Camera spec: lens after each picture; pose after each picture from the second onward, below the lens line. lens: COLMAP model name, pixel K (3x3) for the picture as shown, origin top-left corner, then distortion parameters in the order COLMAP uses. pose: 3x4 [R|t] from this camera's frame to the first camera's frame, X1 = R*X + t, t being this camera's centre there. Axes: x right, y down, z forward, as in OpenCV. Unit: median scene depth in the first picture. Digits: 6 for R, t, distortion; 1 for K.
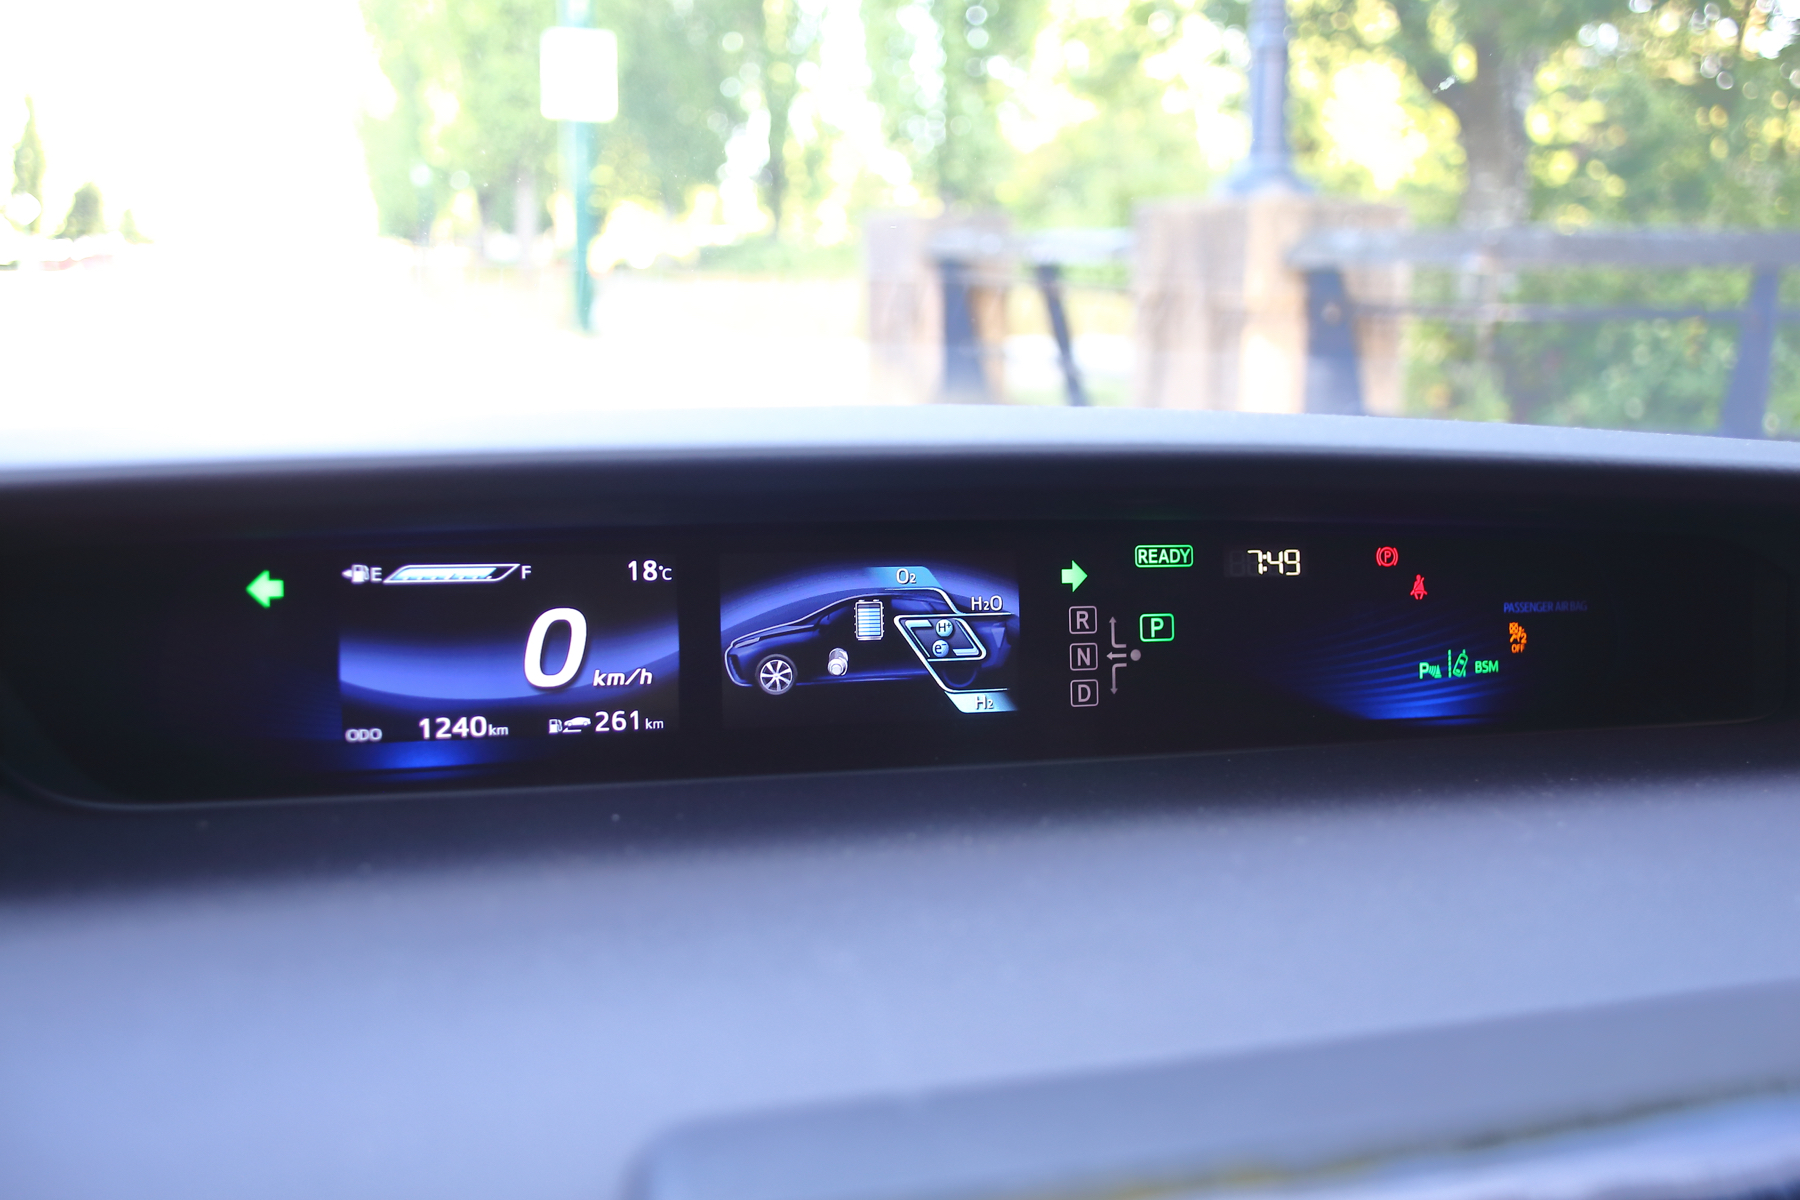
lens RADIAL K [[1827.1, 0, 898.0], [0, 1827.1, 606.8], [0, 0, 1]] dist [0.007996, 0.000000]
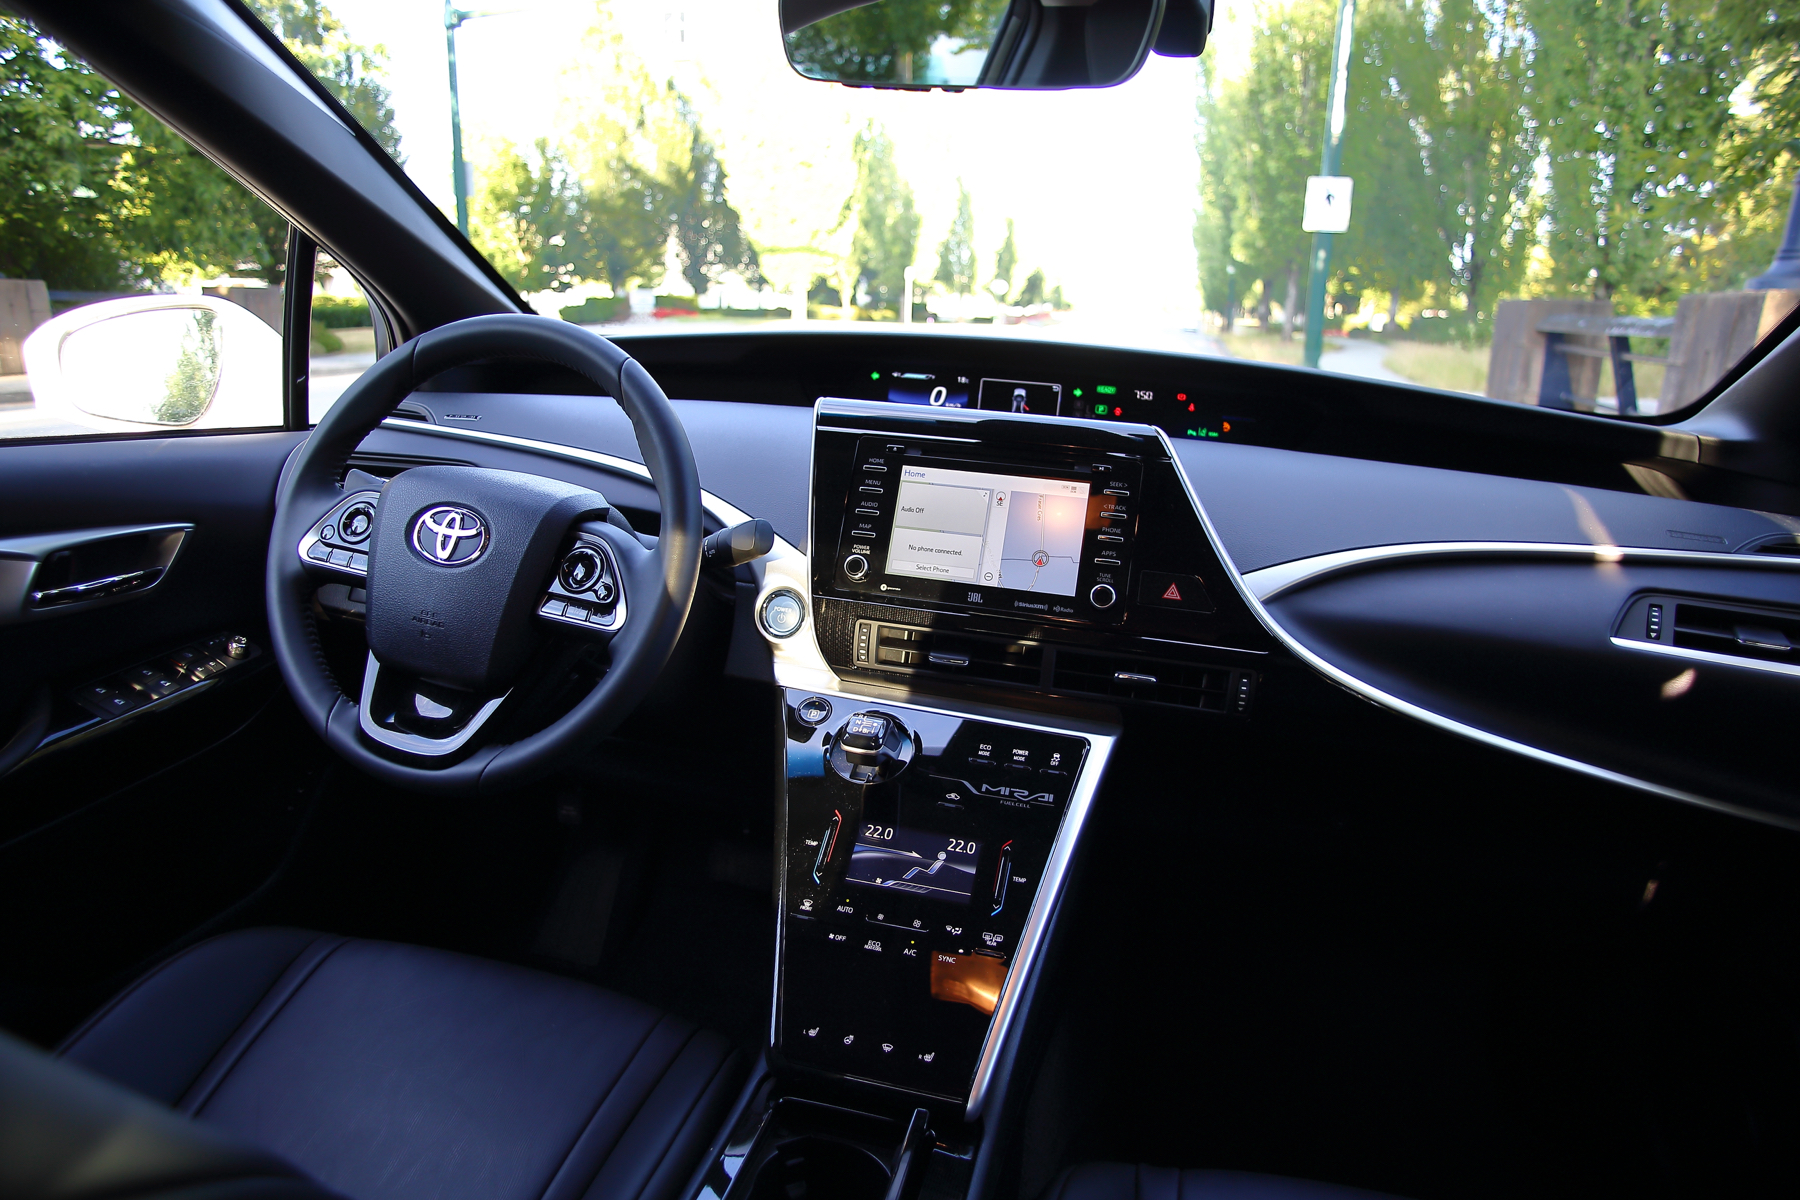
lens RADIAL K [[1170.8, 0, 897.5], [0, 1170.8, 595.4], [0, 0, 1]] dist [0.003570, 0.001156]
pose [[0.865998, 0.143500, -0.479015, 0.873099], [-0.124158, 0.989646, 0.072009, 0.236444], [0.484389, -0.002886, 0.874848, -1.109114]]
